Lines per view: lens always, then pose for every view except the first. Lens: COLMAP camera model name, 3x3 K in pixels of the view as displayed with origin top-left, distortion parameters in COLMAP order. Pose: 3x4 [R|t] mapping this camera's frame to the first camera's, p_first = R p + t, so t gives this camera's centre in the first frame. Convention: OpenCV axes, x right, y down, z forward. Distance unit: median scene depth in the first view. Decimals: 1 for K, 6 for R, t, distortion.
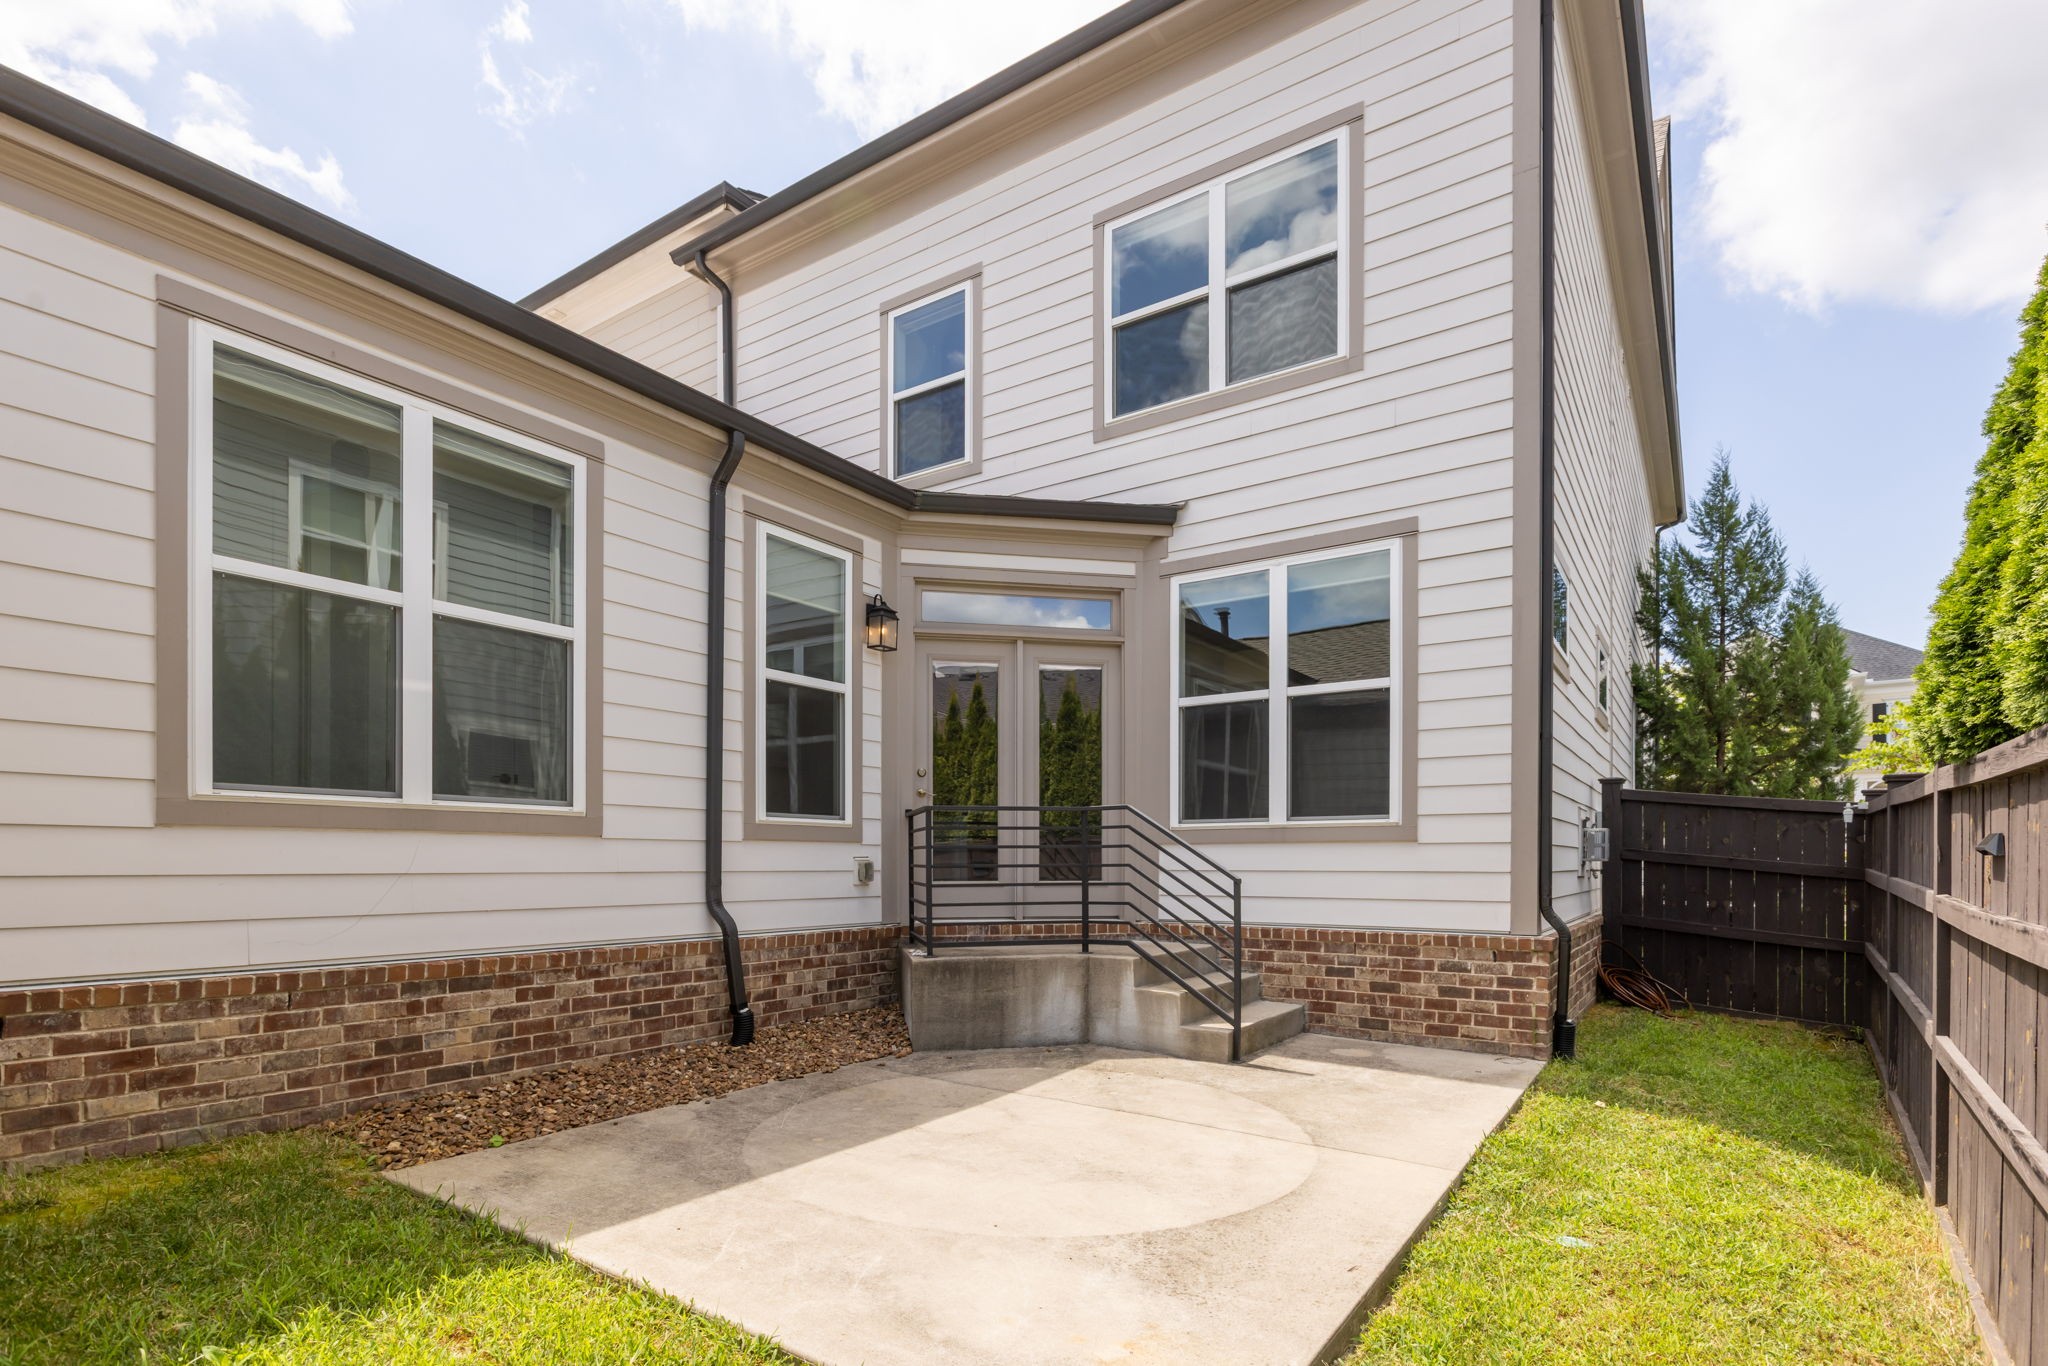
lens RADIAL K [[1026.3, 0, 1032.1], [0, 1026.3, 855.3], [0, 0, 1]] dist [-0.002580, 0.000517]
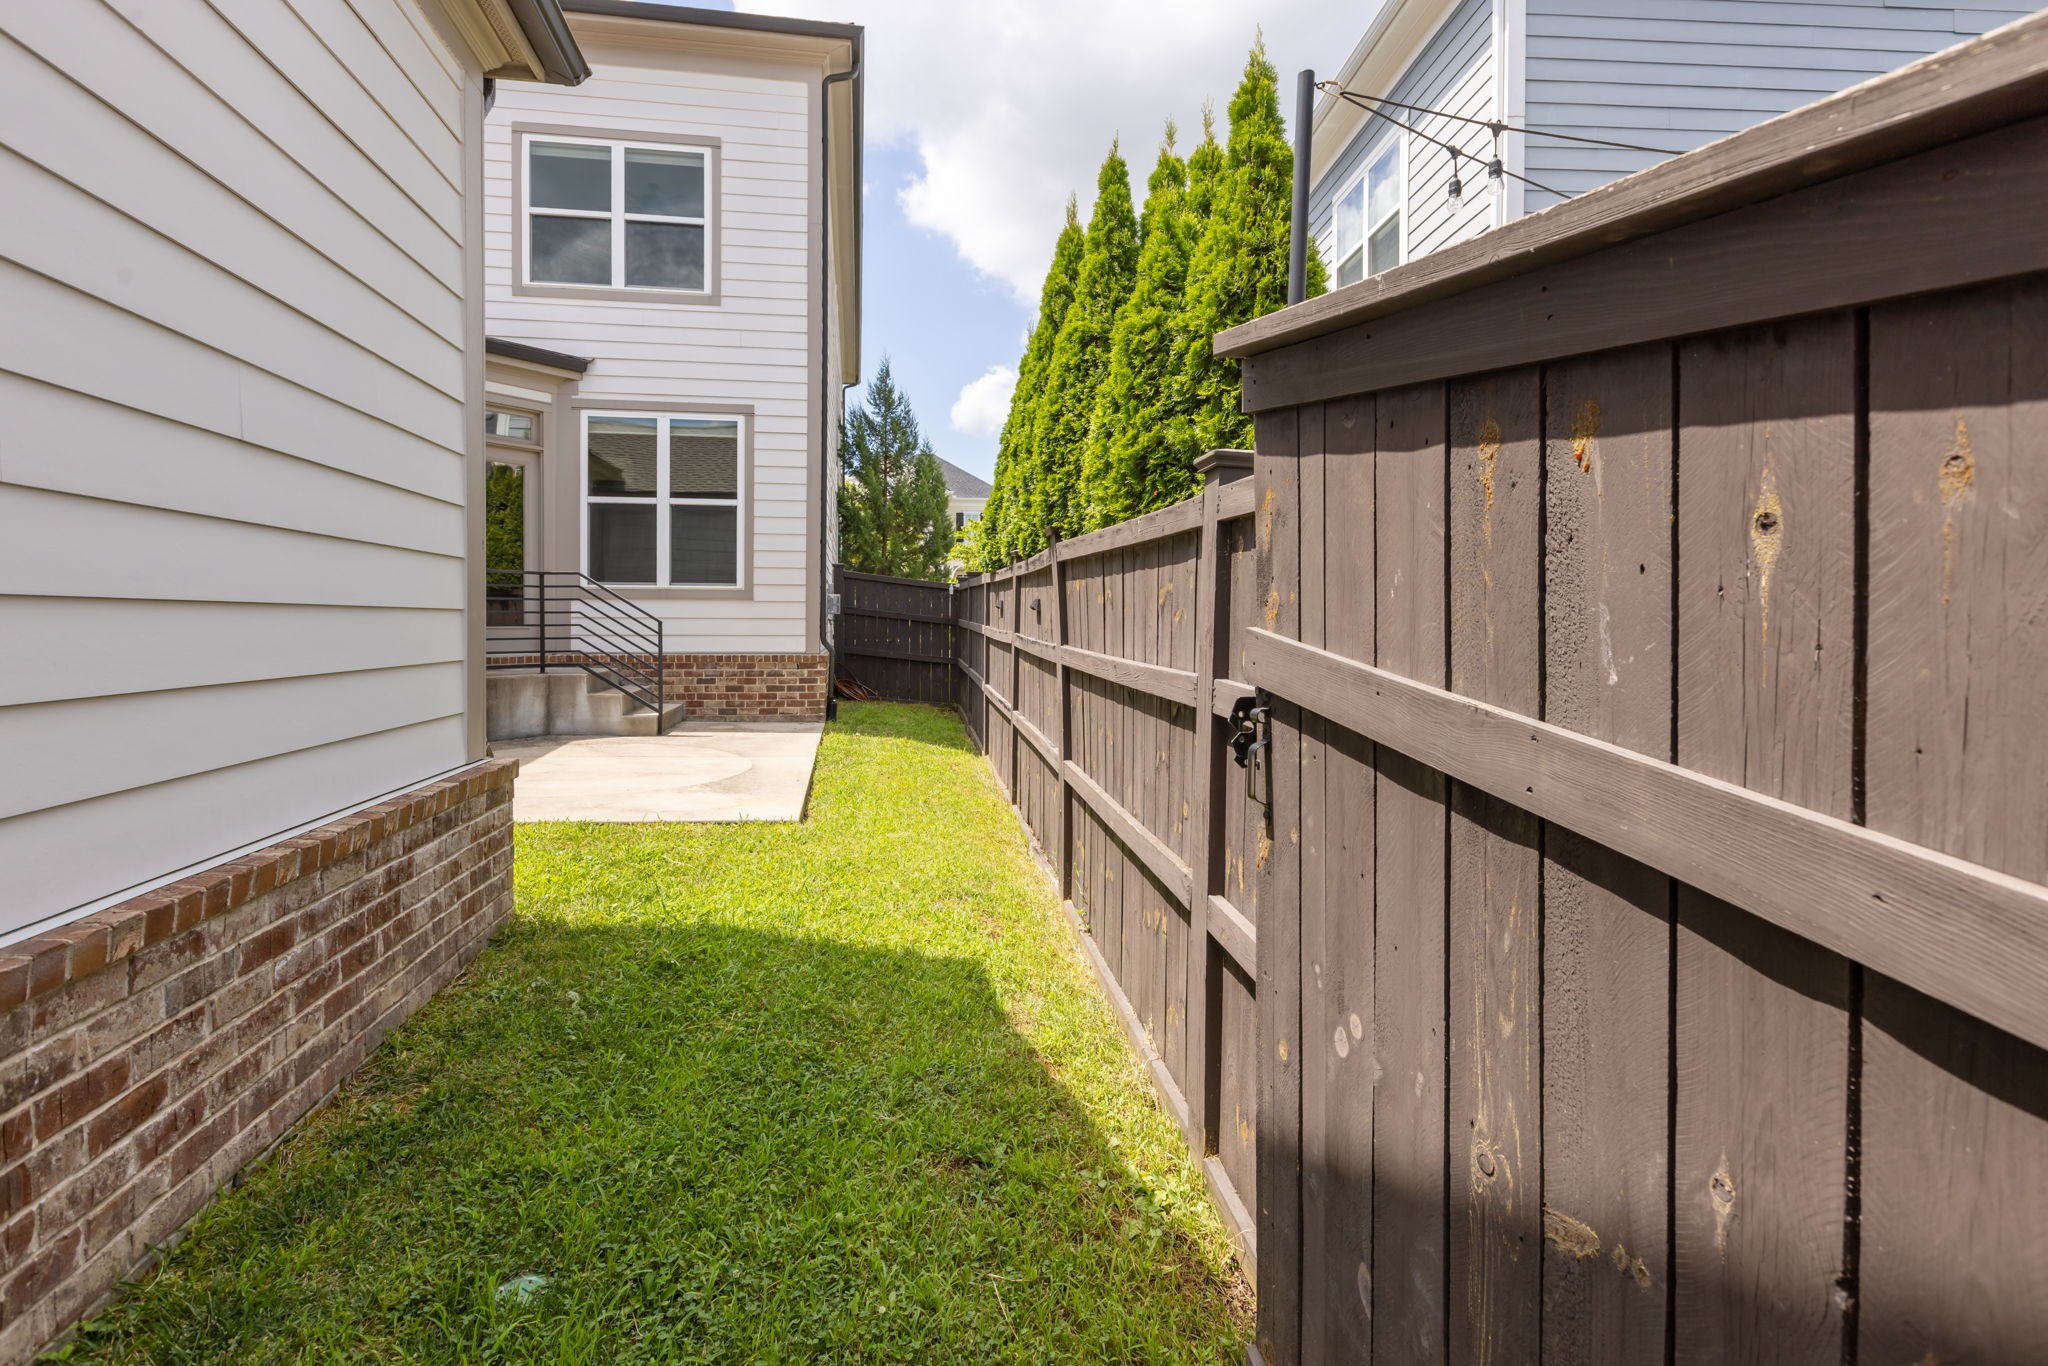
lens RADIAL K [[924.8, 0, 1018.1], [0, 924.8, 715.4], [0, 0, 1]] dist [0.001199, 0.000168]
pose [[0.728336, -0.067055, 0.681931, -0.337334], [-0.006580, 0.994470, 0.104815, 0.012097], [-0.685188, -0.080827, 0.723867, -0.389170]]
